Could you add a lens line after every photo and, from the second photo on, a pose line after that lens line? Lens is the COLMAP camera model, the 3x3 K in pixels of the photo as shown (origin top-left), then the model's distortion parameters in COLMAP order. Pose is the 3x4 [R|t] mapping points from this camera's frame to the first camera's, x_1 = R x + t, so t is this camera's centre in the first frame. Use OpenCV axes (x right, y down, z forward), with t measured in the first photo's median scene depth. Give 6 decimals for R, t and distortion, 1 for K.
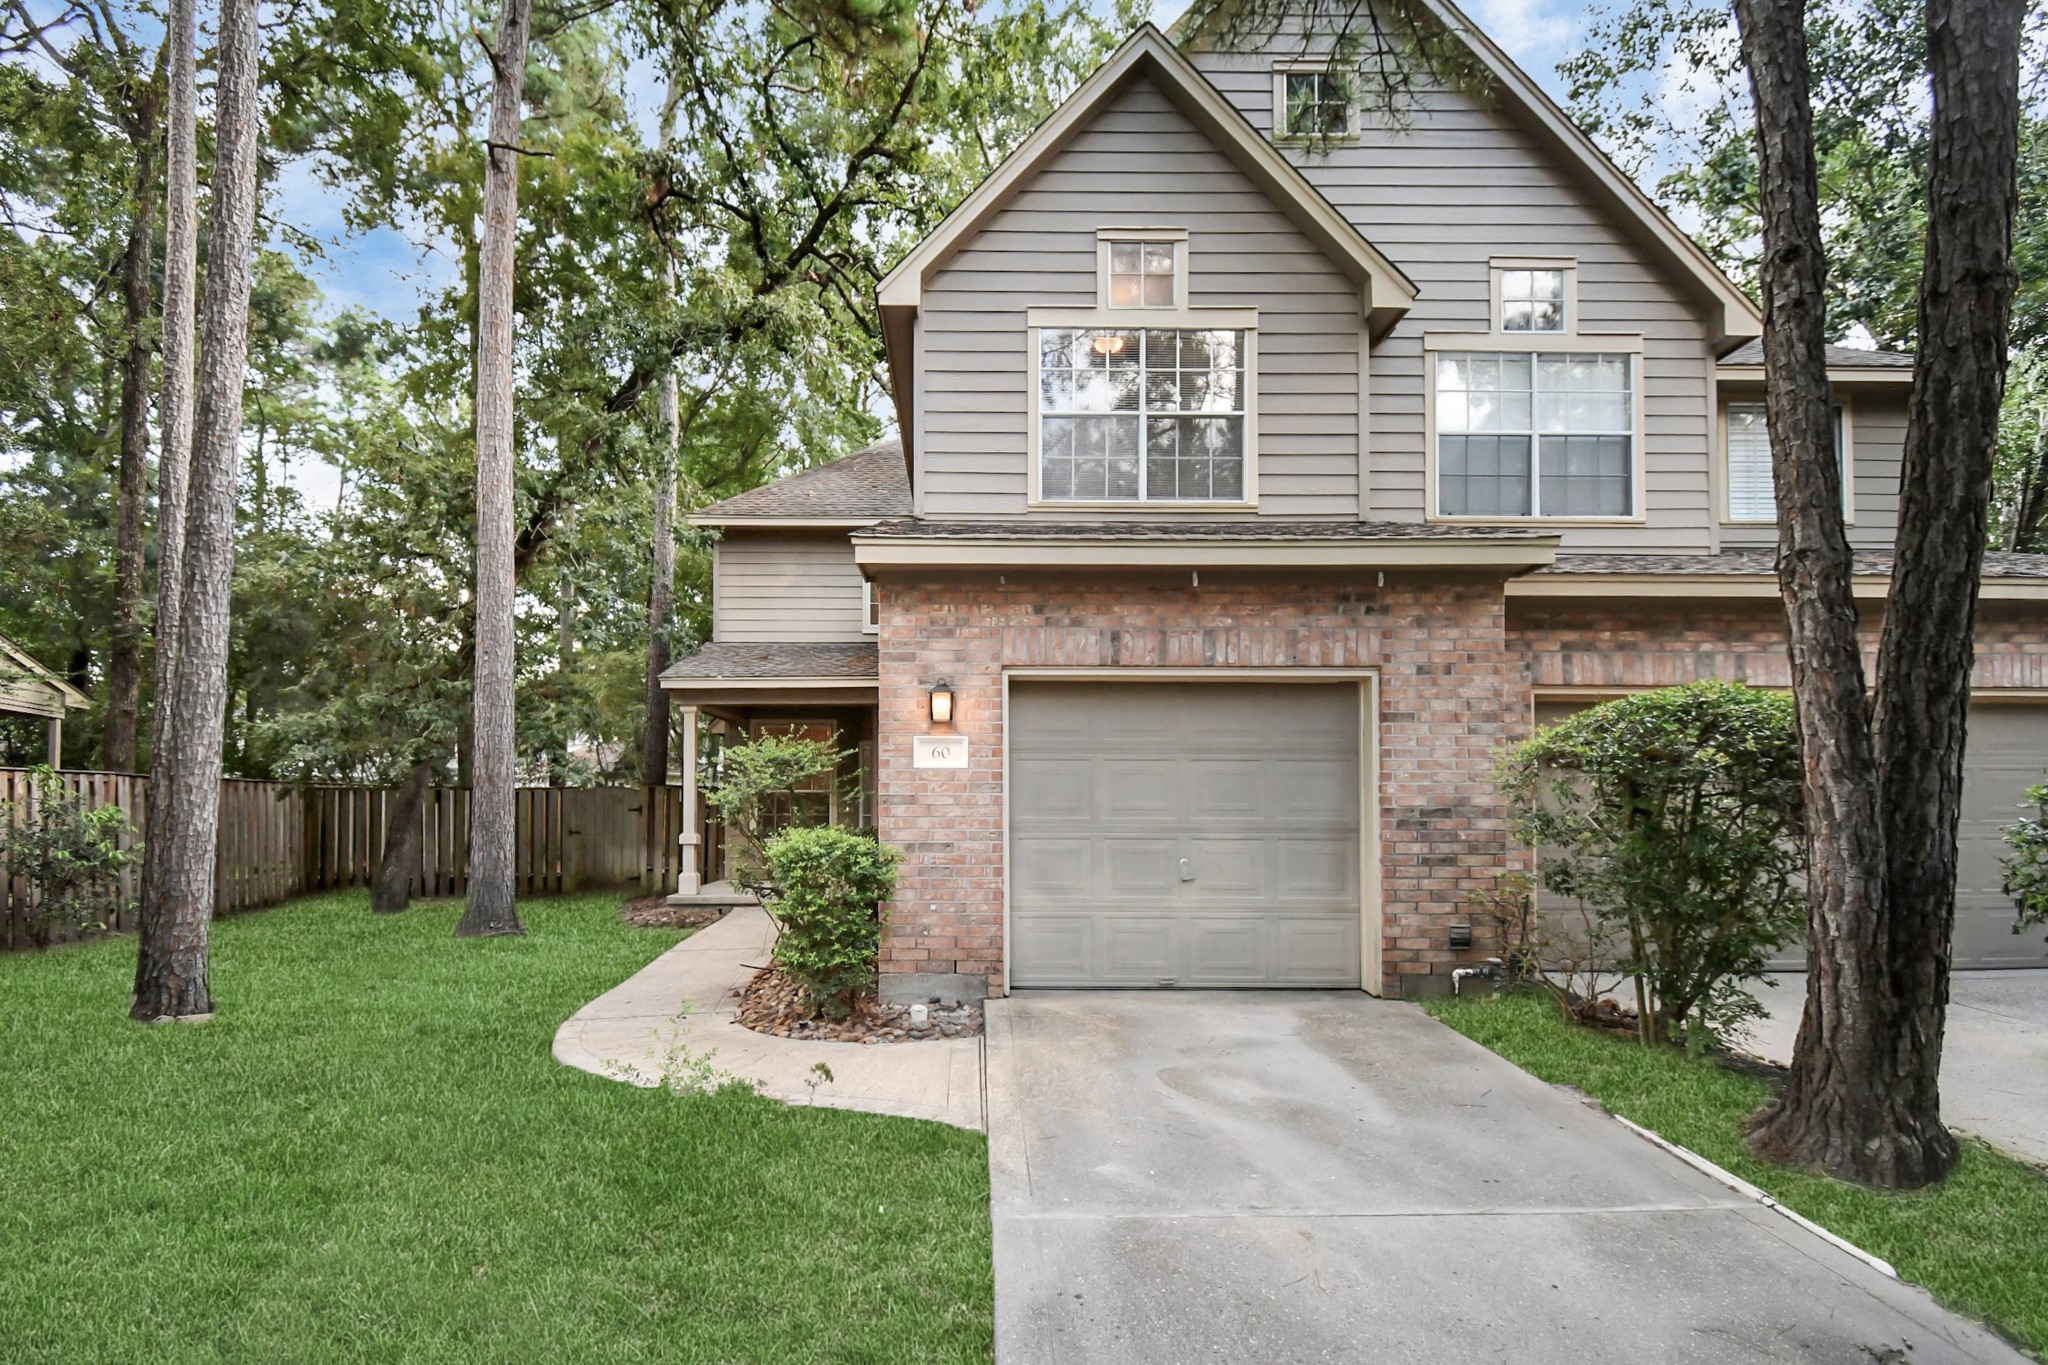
lens RADIAL K [[857.8, 0, 1032.4], [0, 857.8, 701.8], [0, 0, 1]] dist [0.015706, -0.018651]
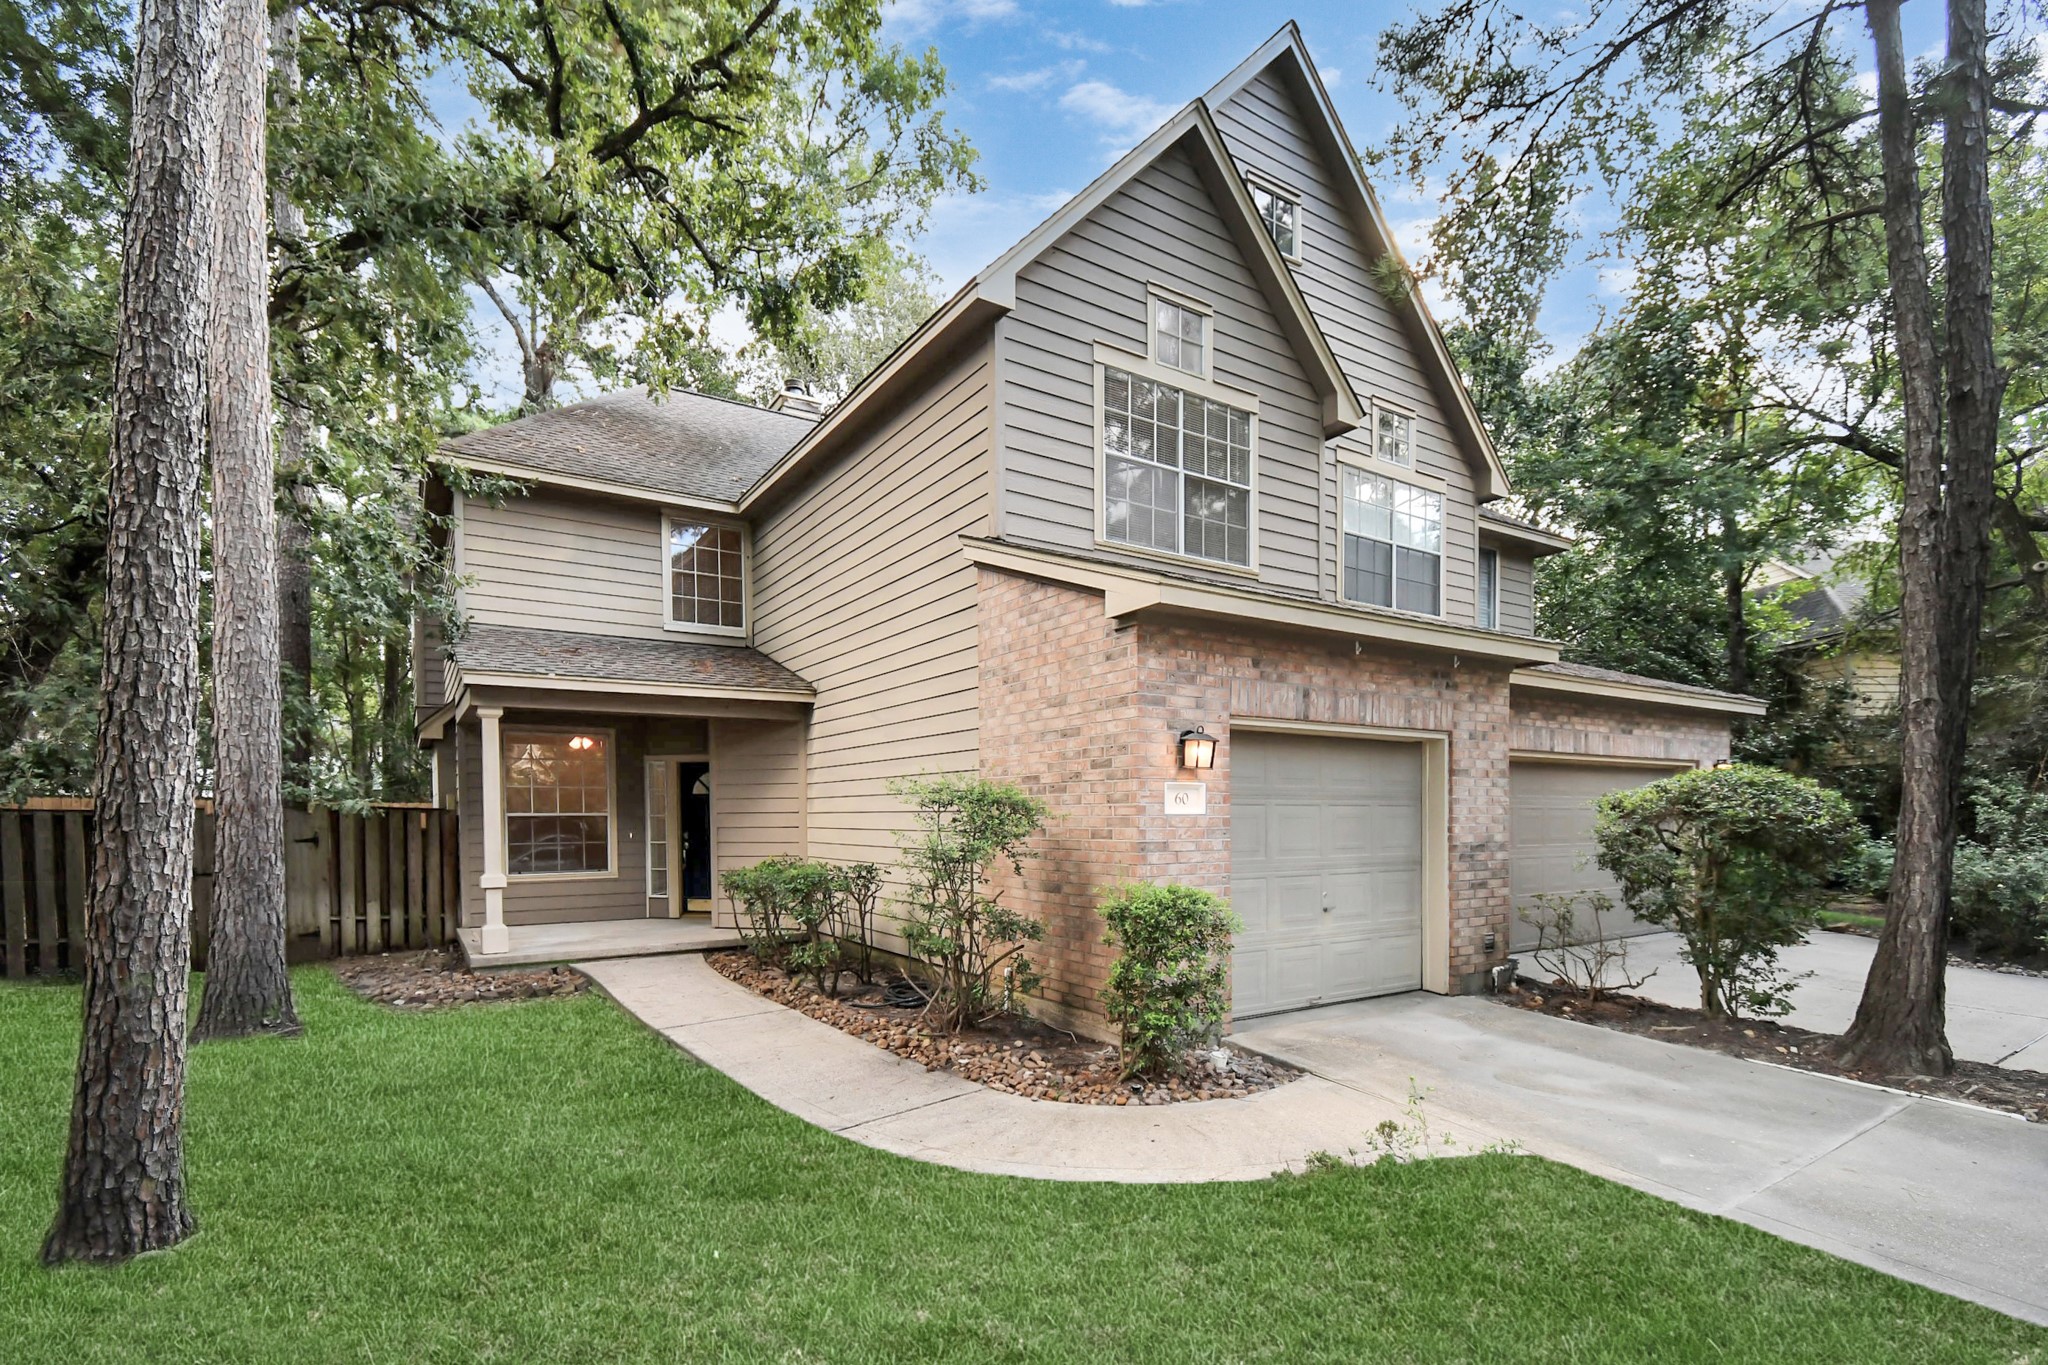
lens RADIAL K [[824.6, 0, 1108.9], [0, 824.6, 747.3], [0, 0, 1]] dist [0.015073, -0.016259]
pose [[0.871636, 0.039850, 0.488531, -0.618304], [-0.056532, 0.998212, 0.019438, -0.013812], [-0.486883, -0.044561, 0.872330, 0.195013]]
